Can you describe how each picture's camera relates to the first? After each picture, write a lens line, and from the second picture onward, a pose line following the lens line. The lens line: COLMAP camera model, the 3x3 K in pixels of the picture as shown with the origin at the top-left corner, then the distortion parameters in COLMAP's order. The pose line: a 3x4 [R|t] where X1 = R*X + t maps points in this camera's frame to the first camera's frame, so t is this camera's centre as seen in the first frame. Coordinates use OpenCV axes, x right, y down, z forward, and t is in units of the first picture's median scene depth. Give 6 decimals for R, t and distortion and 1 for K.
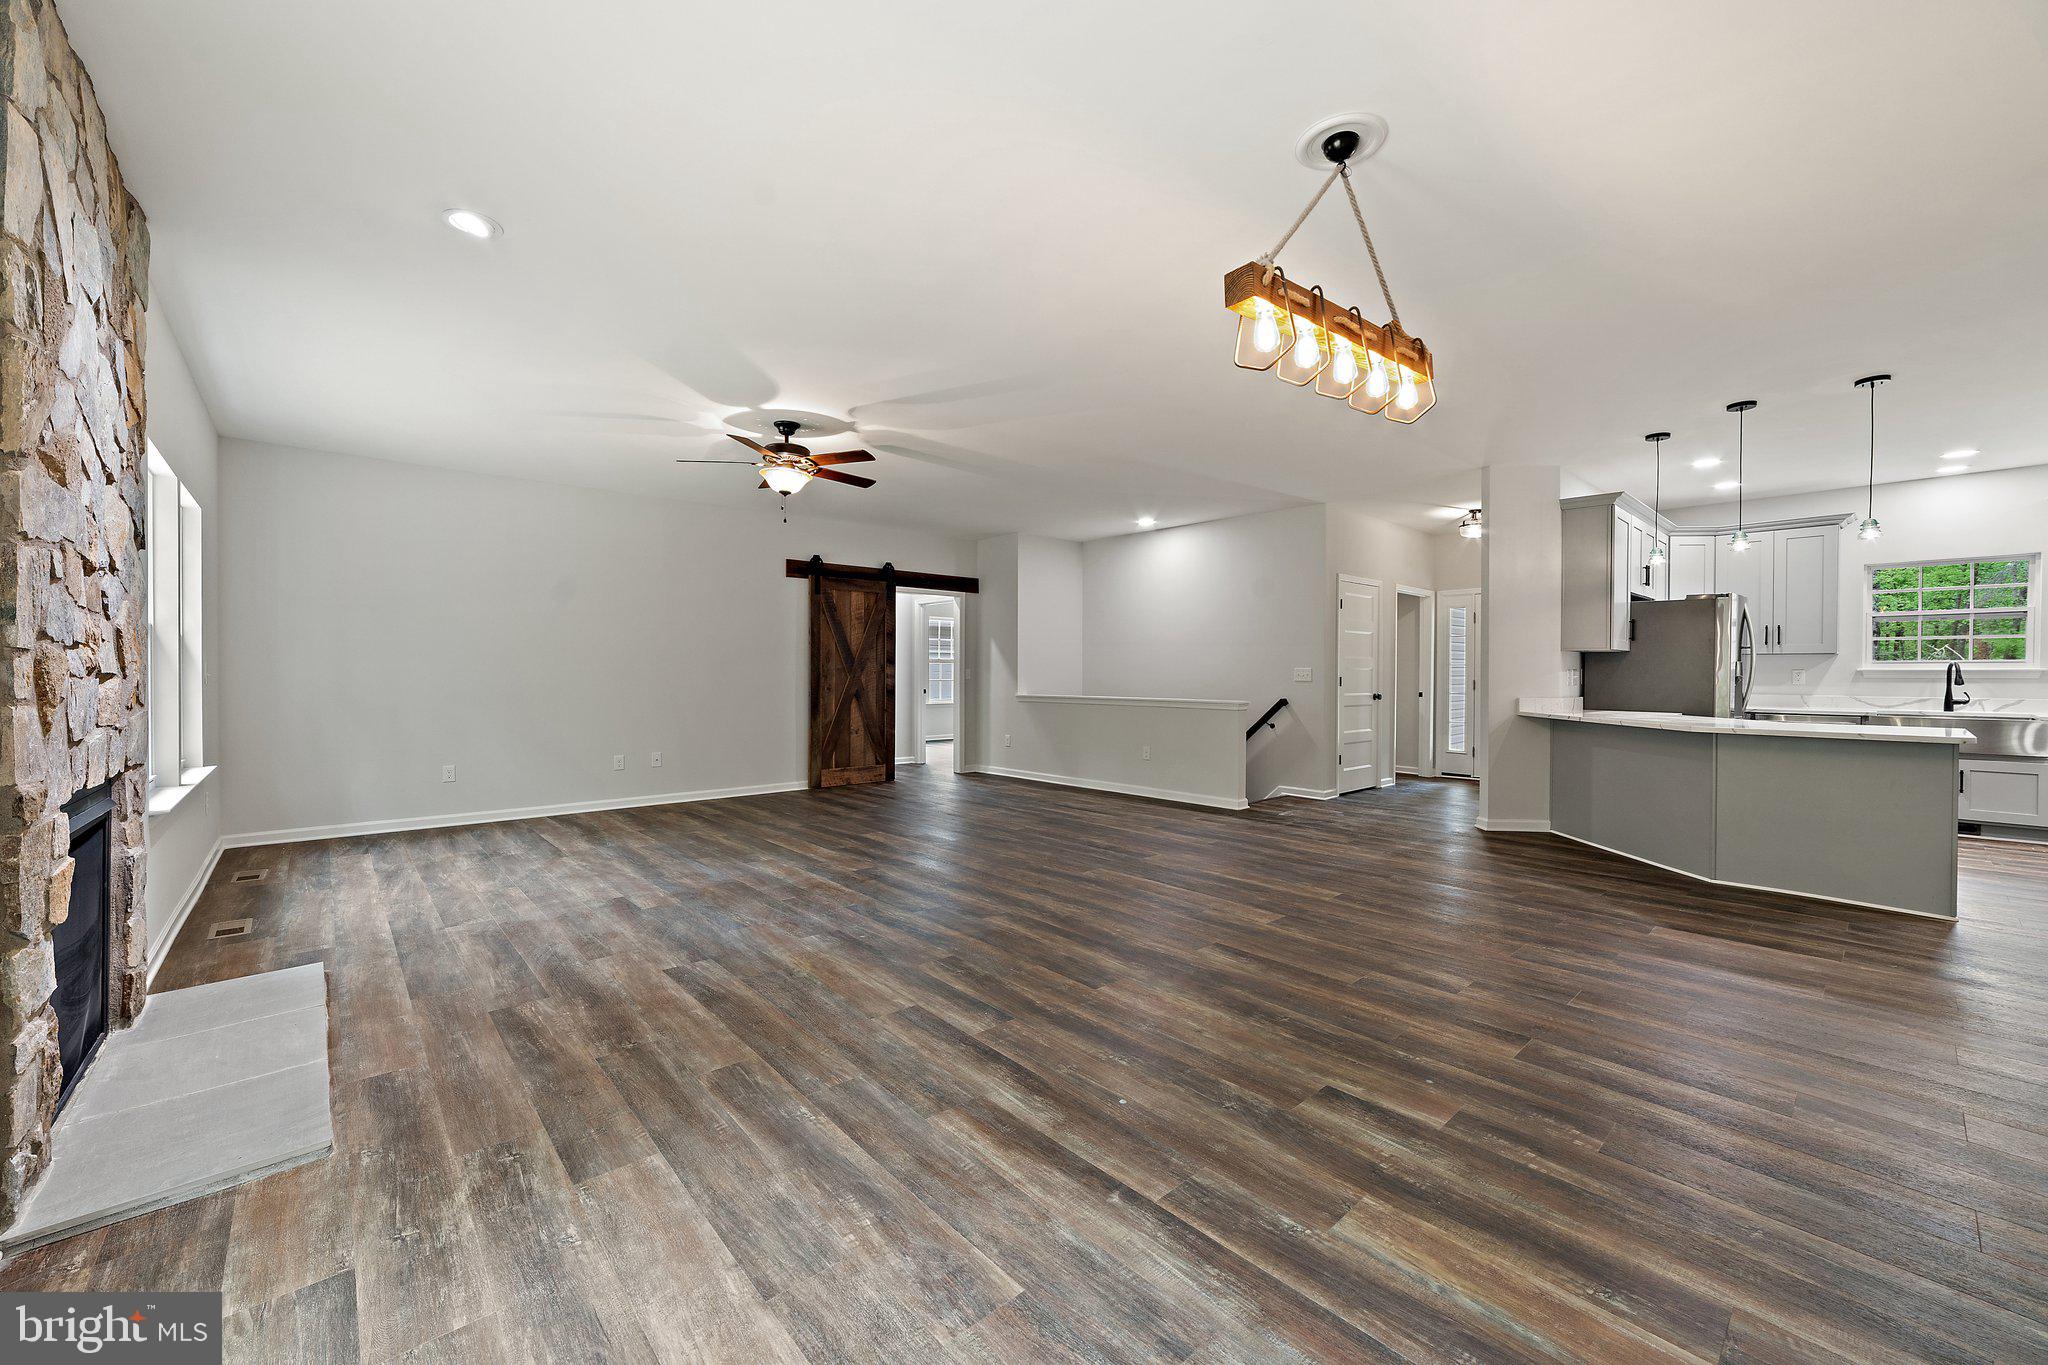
lens RADIAL K [[796.4, 0, 1014.7], [0, 796.4, 680.0], [0, 0, 1]] dist [-0.024901, 0.011475]
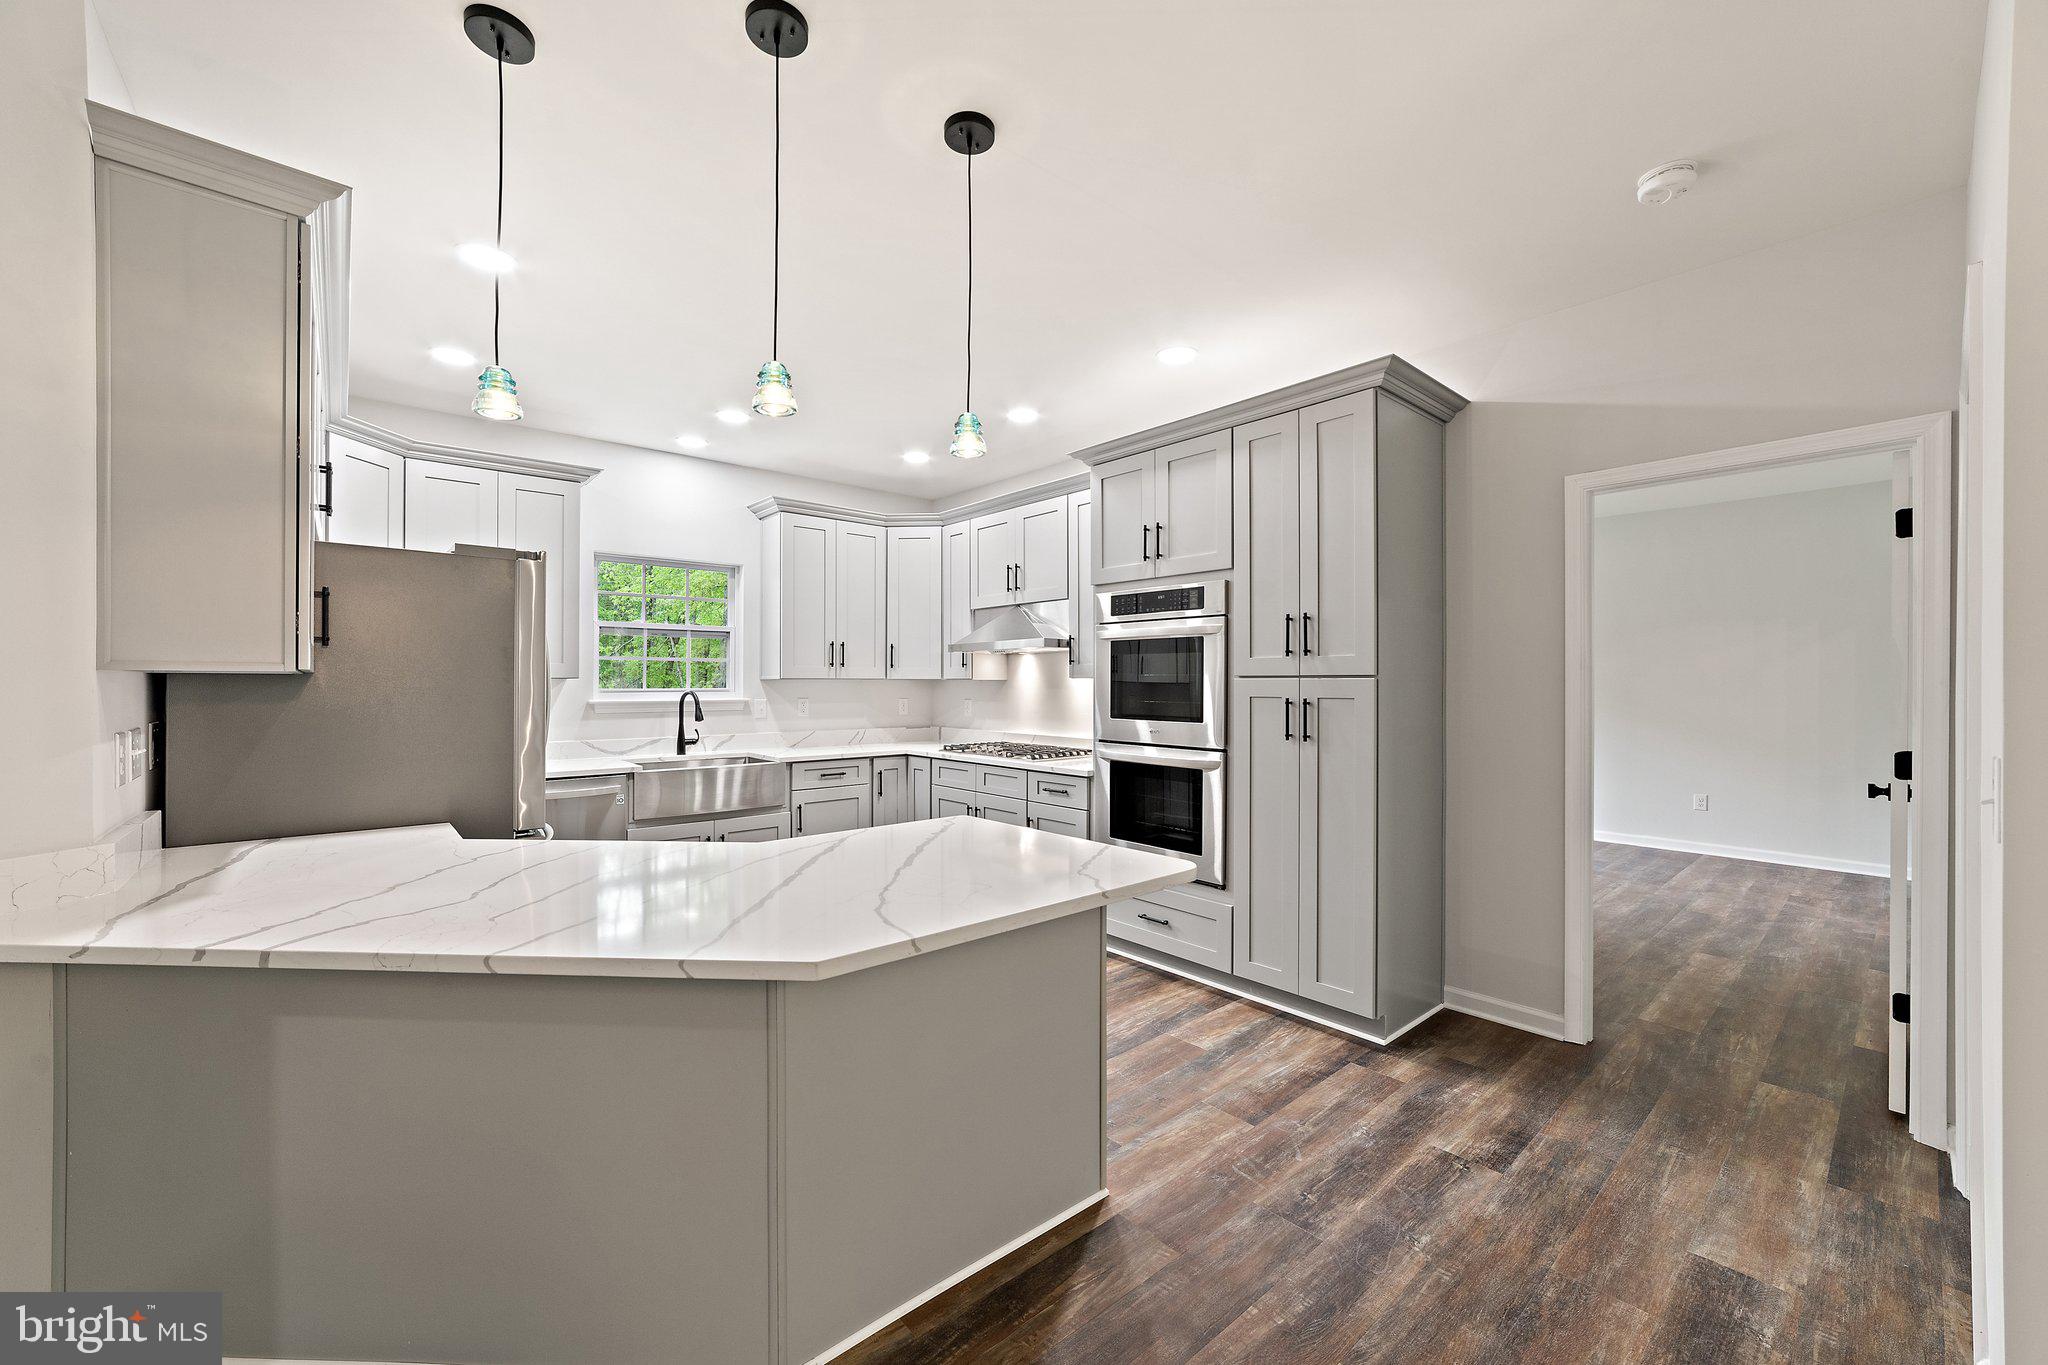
lens RADIAL K [[796.4, 0, 1014.7], [0, 796.4, 680.0], [0, 0, 1]] dist [-0.024901, 0.011475]
pose [[0.019325, -0.000166, 0.999813, 0.418762], [0.013706, 0.999906, -0.000099, -0.029310], [-0.999719, 0.013705, 0.019326, 0.667824]]
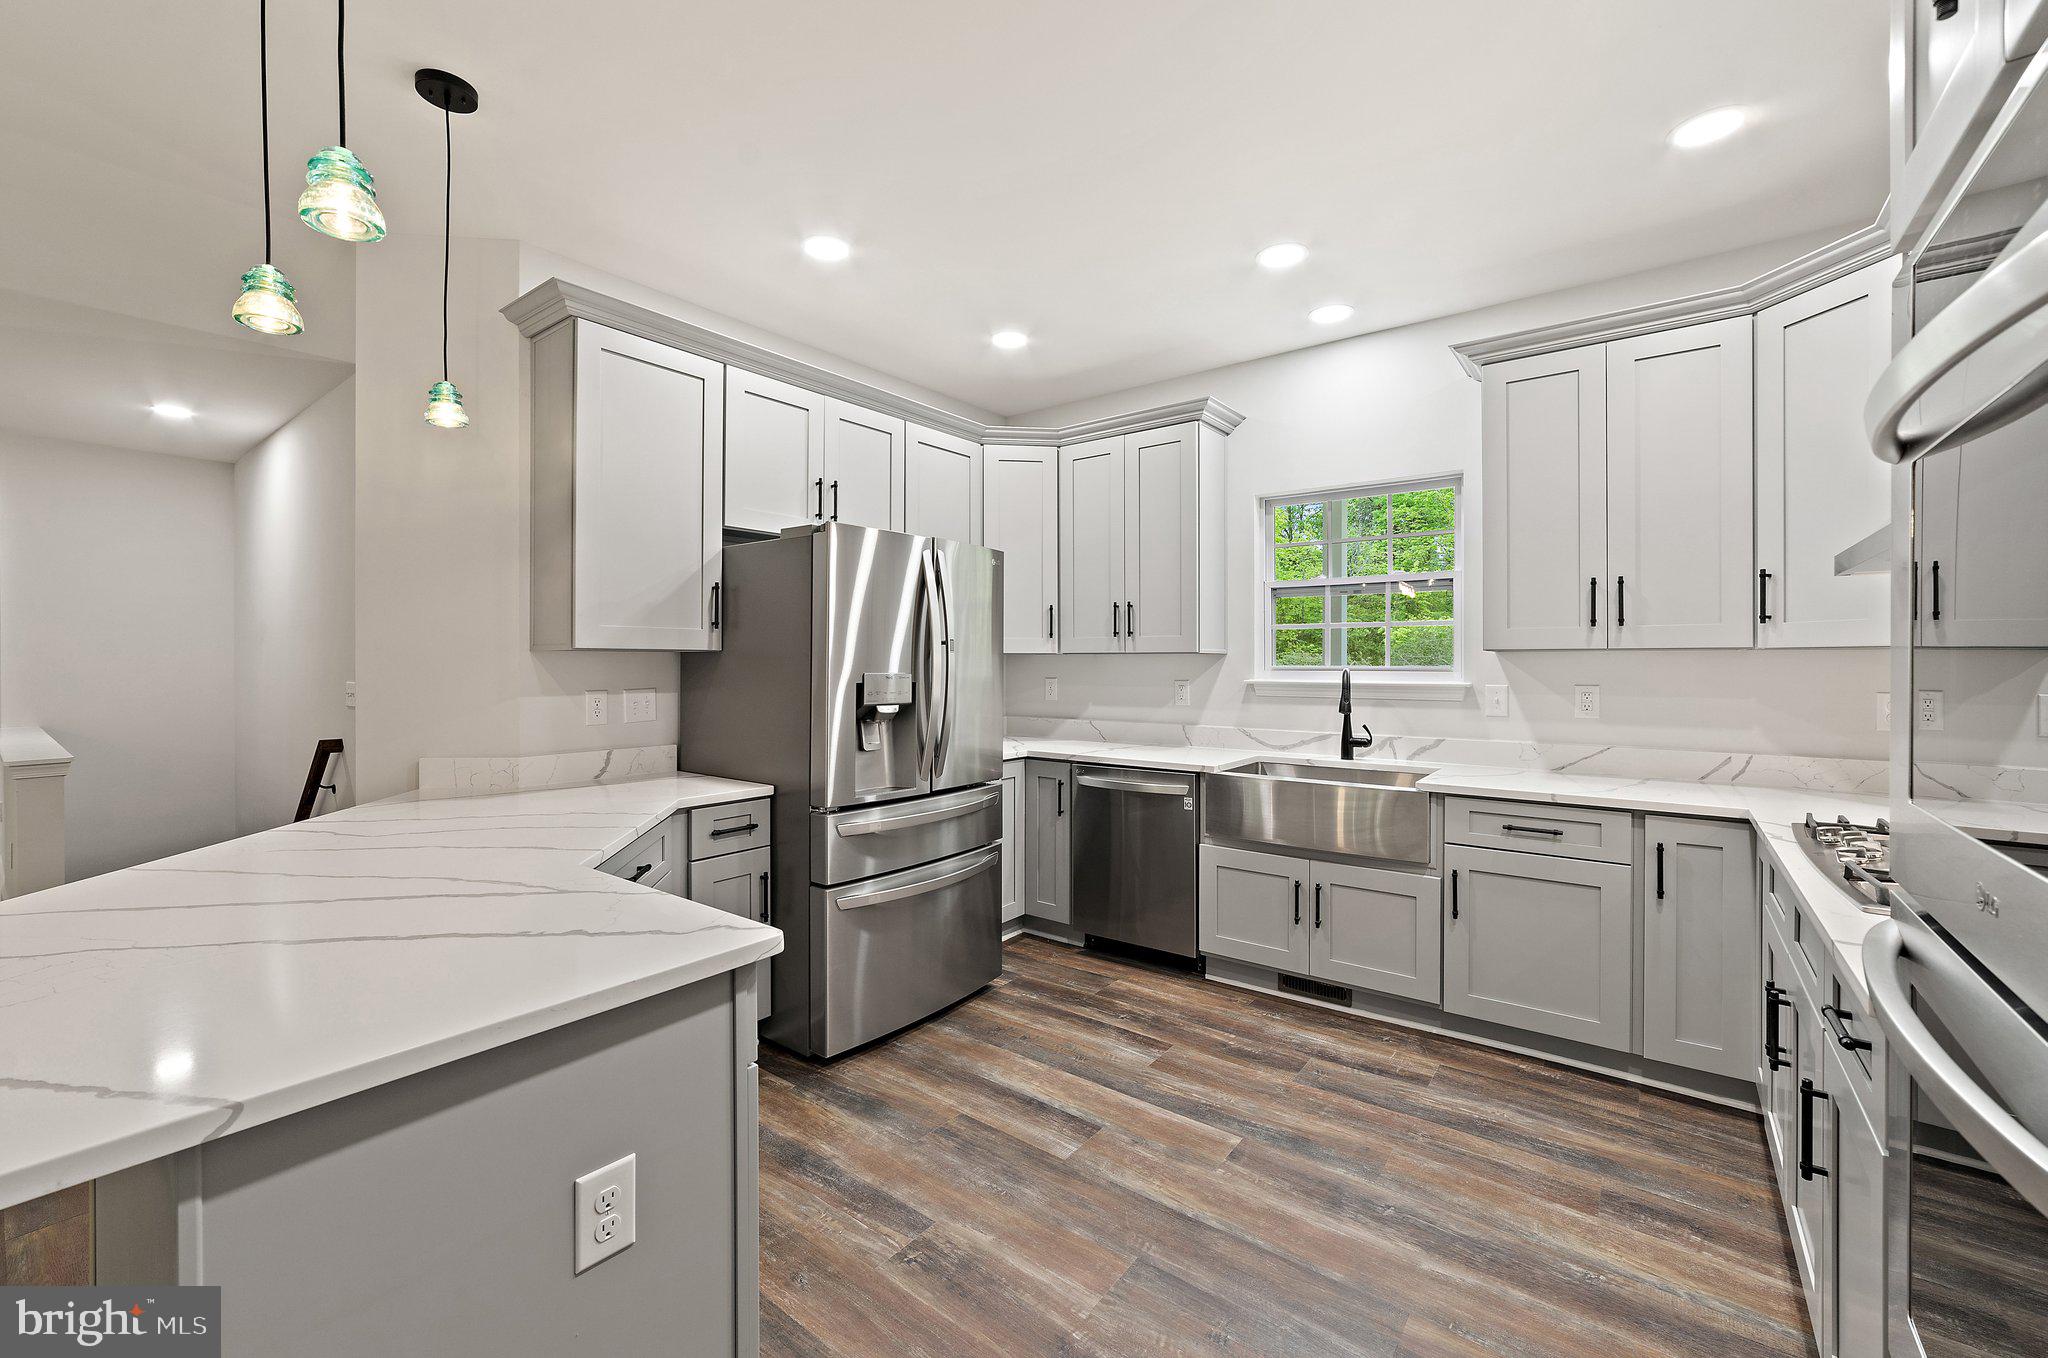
lens RADIAL K [[825.3, 0, 1013.2], [0, 825.3, 665.4], [0, 0, 1]] dist [-0.024592, 0.007609]
pose [[0.983763, -0.005900, 0.179375, 0.871816], [0.007578, 0.999934, -0.008672, -0.022669], [-0.179312, 0.009890, 0.983743, 0.485630]]
